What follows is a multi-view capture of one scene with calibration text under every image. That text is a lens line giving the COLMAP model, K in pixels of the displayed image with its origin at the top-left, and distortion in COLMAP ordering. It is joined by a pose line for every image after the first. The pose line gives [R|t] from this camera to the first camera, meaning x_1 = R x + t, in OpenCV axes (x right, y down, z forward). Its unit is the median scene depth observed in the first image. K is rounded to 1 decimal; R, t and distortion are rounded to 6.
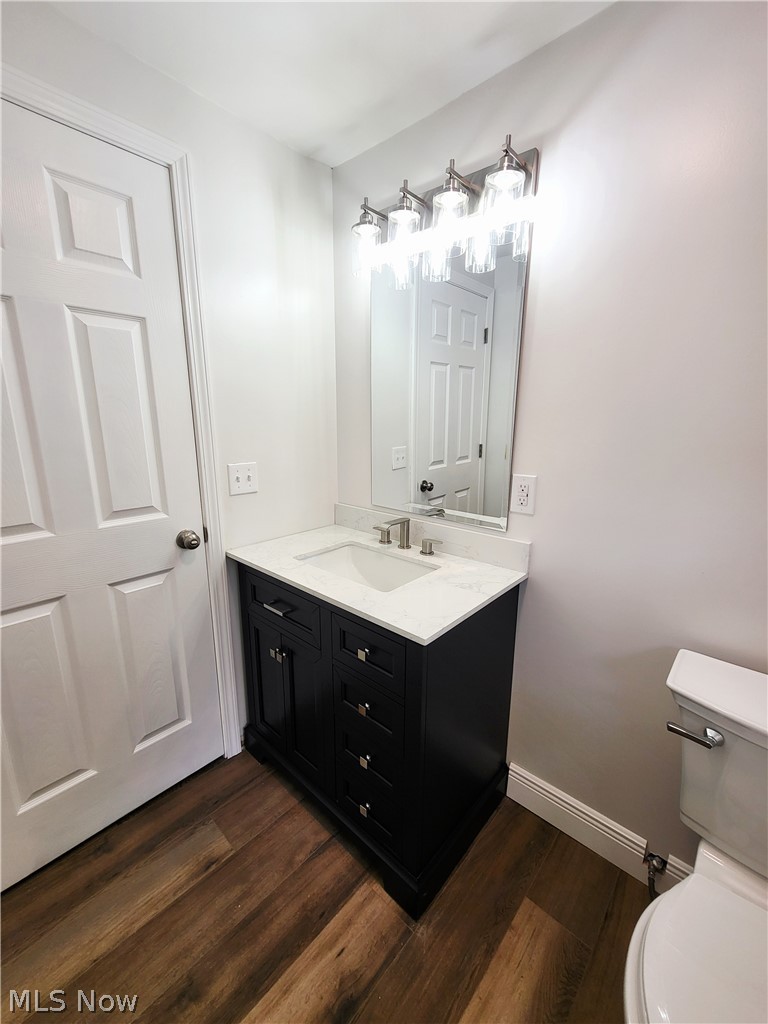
lens RADIAL K [[411.6, 0, 384.1], [0, 411.6, 513.3], [0, 0, 1]] dist [0.000922, -0.000273]
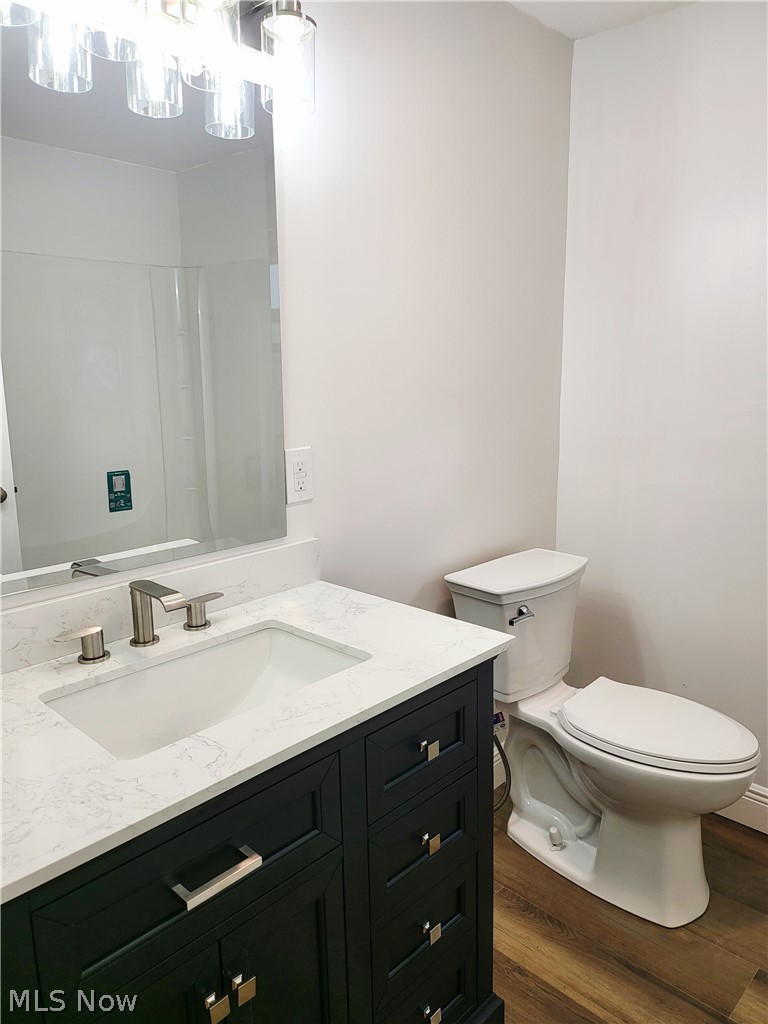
lens RADIAL K [[718.9, 0, 385.9], [0, 718.9, 507.0], [0, 0, 1]] dist [0.026957, -0.024365]
pose [[0.036785, -0.193355, 0.980439, -0.893085], [0.246077, 0.952645, 0.178641, -0.180081], [-0.968552, 0.234692, 0.082623, 0.769892]]
